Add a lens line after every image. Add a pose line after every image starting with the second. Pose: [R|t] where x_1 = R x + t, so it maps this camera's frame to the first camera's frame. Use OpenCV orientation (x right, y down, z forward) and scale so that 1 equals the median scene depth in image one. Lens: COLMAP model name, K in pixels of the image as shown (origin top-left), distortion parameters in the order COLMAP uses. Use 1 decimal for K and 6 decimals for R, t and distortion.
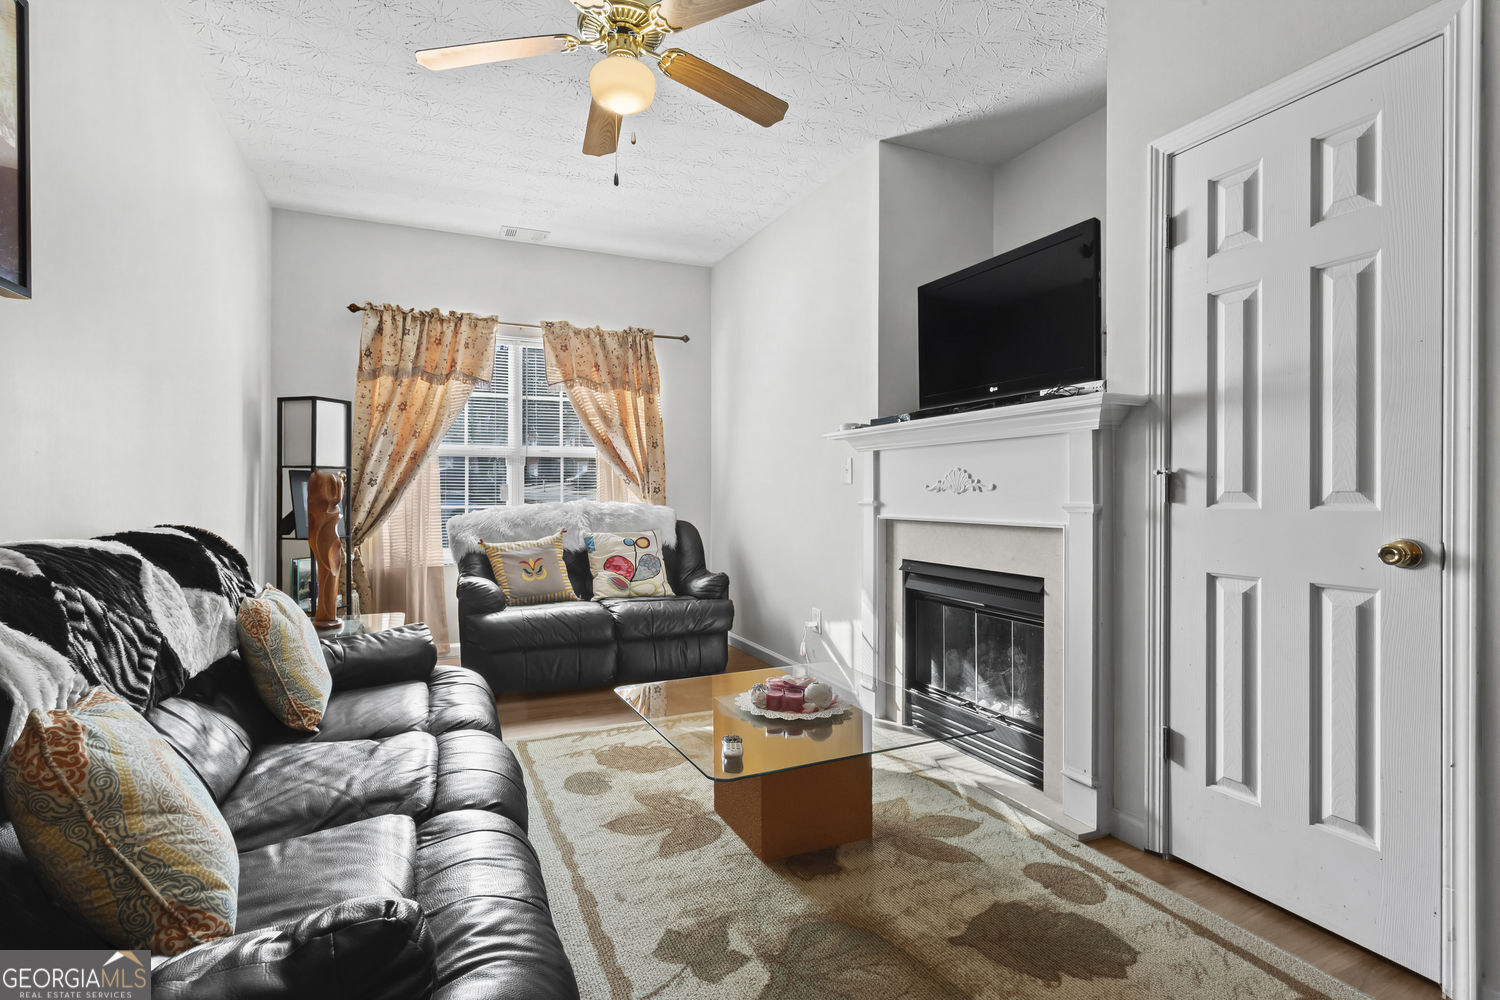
lens RADIAL K [[717.0, 0, 745.0], [0, 717.0, 520.8], [0, 0, 1]] dist [-0.002667, 0.000492]
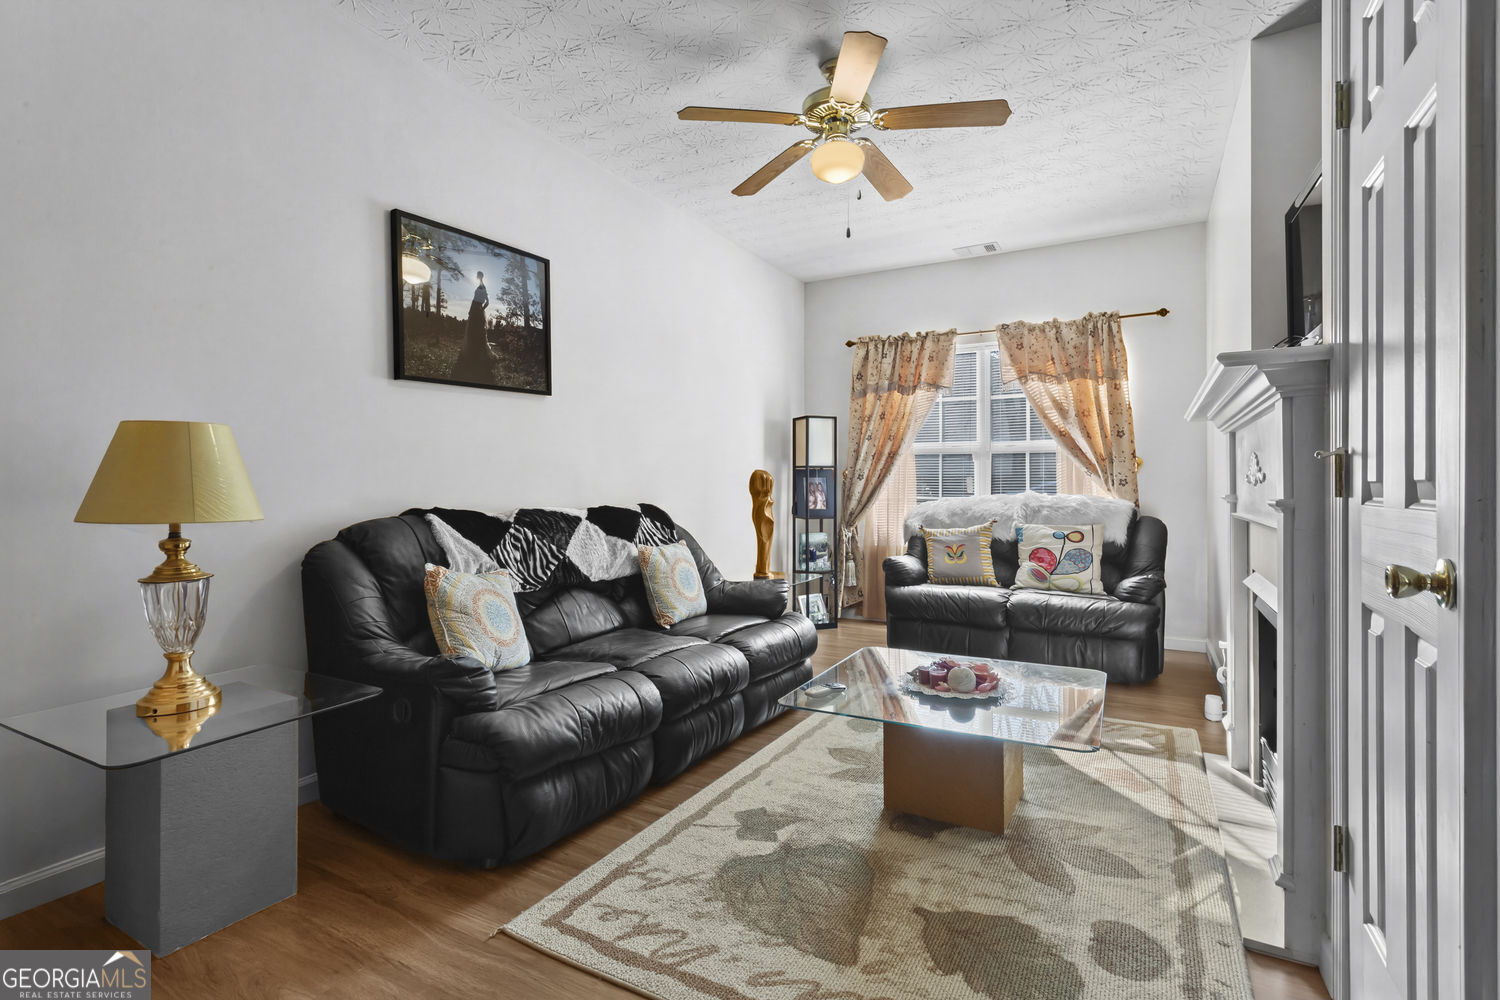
lens RADIAL K [[717.0, 0, 745.0], [0, 717.0, 520.8], [0, 0, 1]] dist [-0.002667, 0.000492]
pose [[0.600896, 0.039926, -0.798329, 0.380128], [-0.031553, 0.999158, 0.026220, -0.002645], [0.798704, 0.009434, 0.601650, 0.061009]]
